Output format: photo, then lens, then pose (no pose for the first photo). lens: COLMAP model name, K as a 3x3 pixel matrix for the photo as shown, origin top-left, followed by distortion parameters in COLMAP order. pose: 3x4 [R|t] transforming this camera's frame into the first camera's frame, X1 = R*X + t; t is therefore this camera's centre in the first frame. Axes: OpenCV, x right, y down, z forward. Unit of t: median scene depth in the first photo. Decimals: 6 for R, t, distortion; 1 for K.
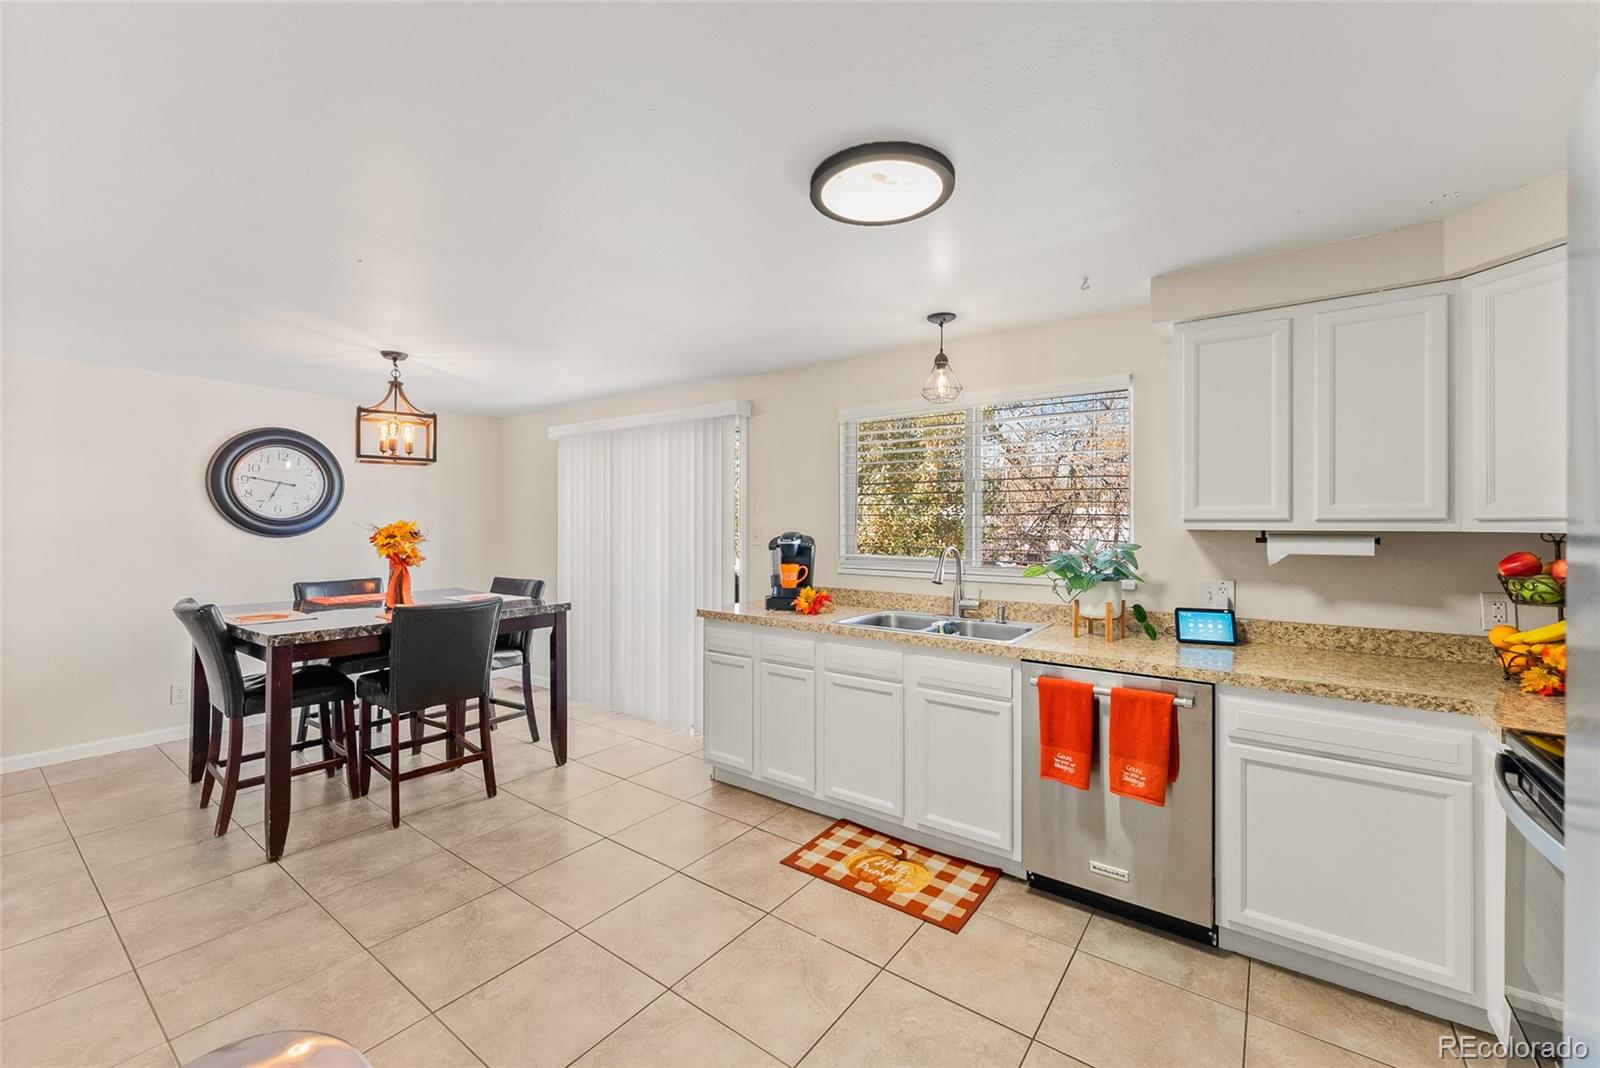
lens RADIAL K [[646.5, 0, 806.8], [0, 646.5, 519.3], [0, 0, 1]] dist [-0.003082, 0.001200]
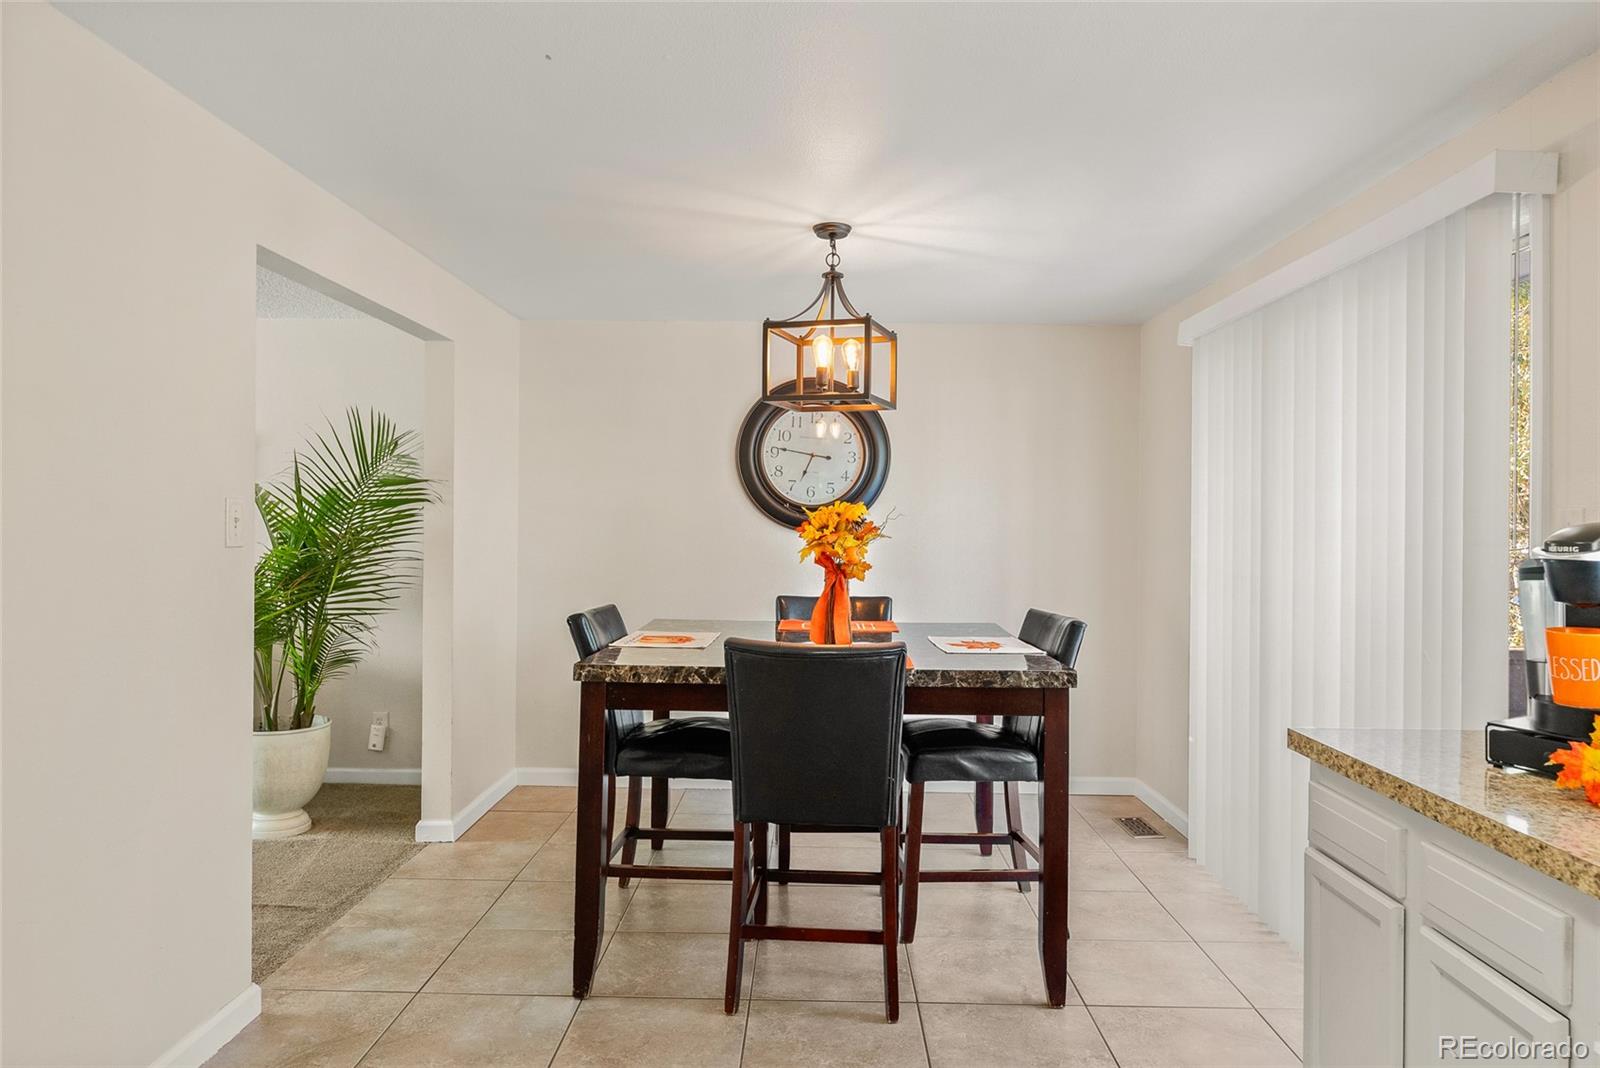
lens RADIAL K [[1061.8, 0, 800.2], [0, 1061.8, 516.5], [0, 0, 1]] dist [-0.000723, -0.003658]
pose [[0.574410, 0.000159, -0.818568, 0.202948], [-0.005539, 0.999978, -0.003693, 0.024563], [0.818549, 0.006655, 0.574398, 0.501401]]
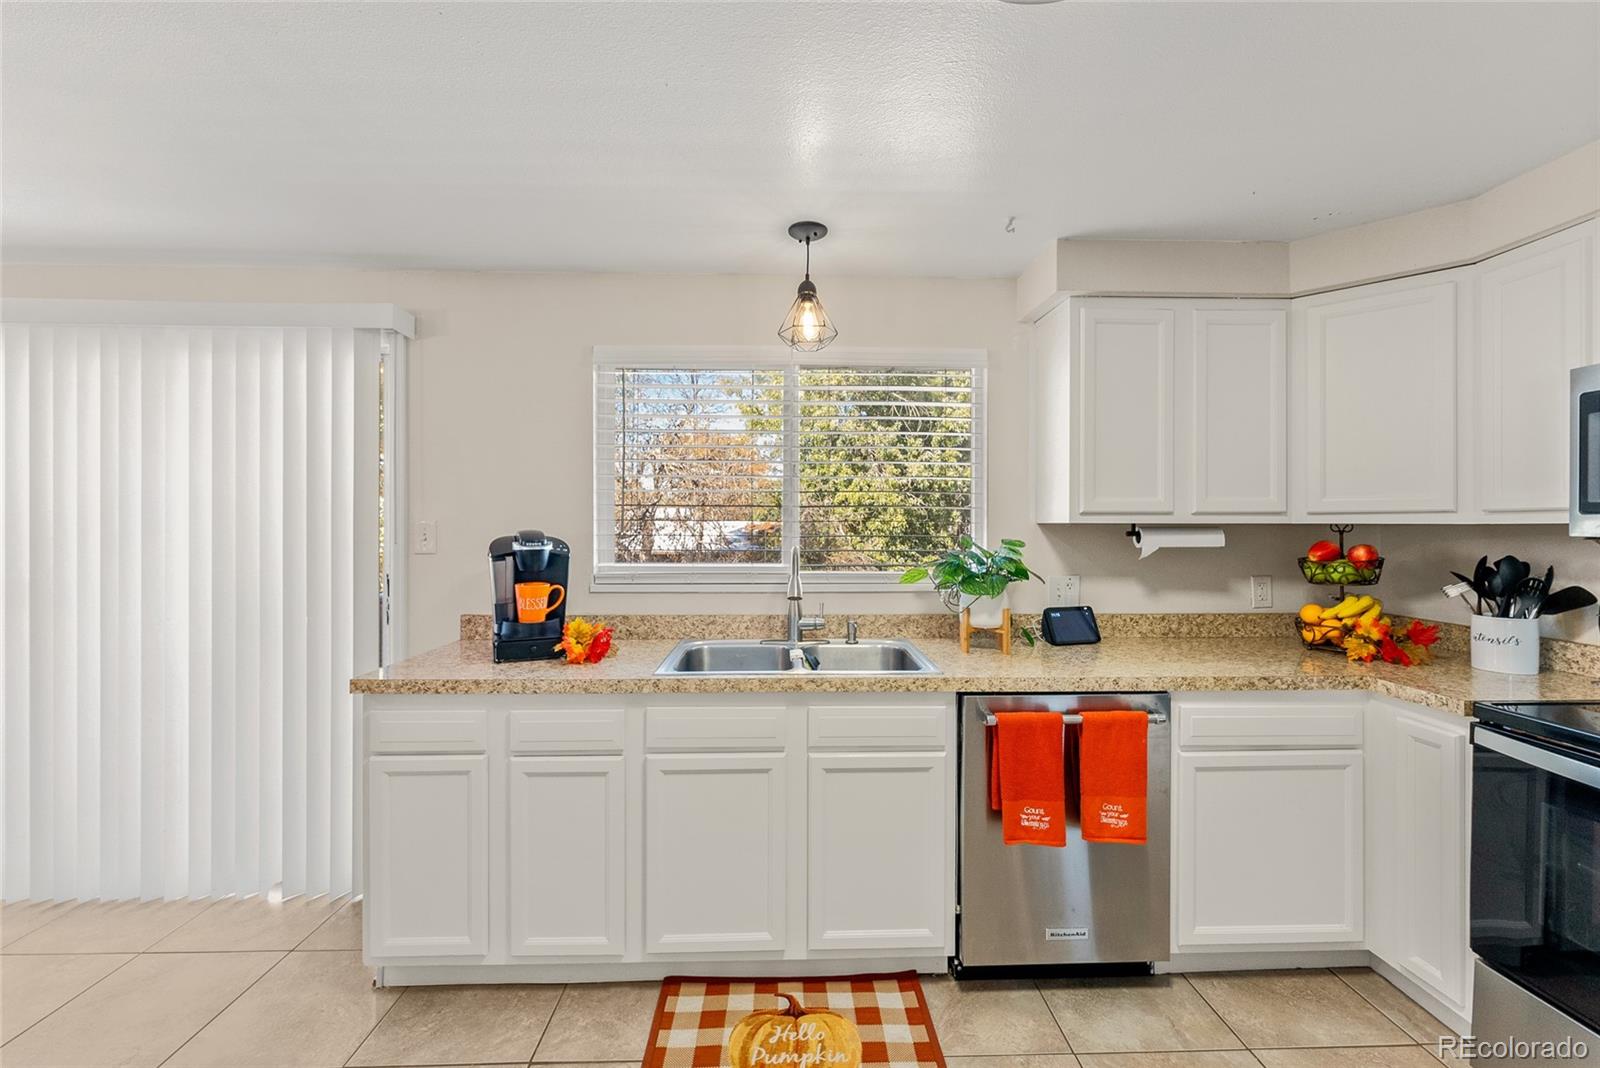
lens RADIAL K [[646.5, 0, 806.3], [0, 646.5, 524.8], [0, 0, 1]] dist [-0.003082, 0.001200]
pose [[0.787005, -0.001383, 0.616945, -0.241371], [-0.003094, 0.999976, 0.006189, 0.011716], [-0.616938, -0.006780, 0.786982, 0.435598]]
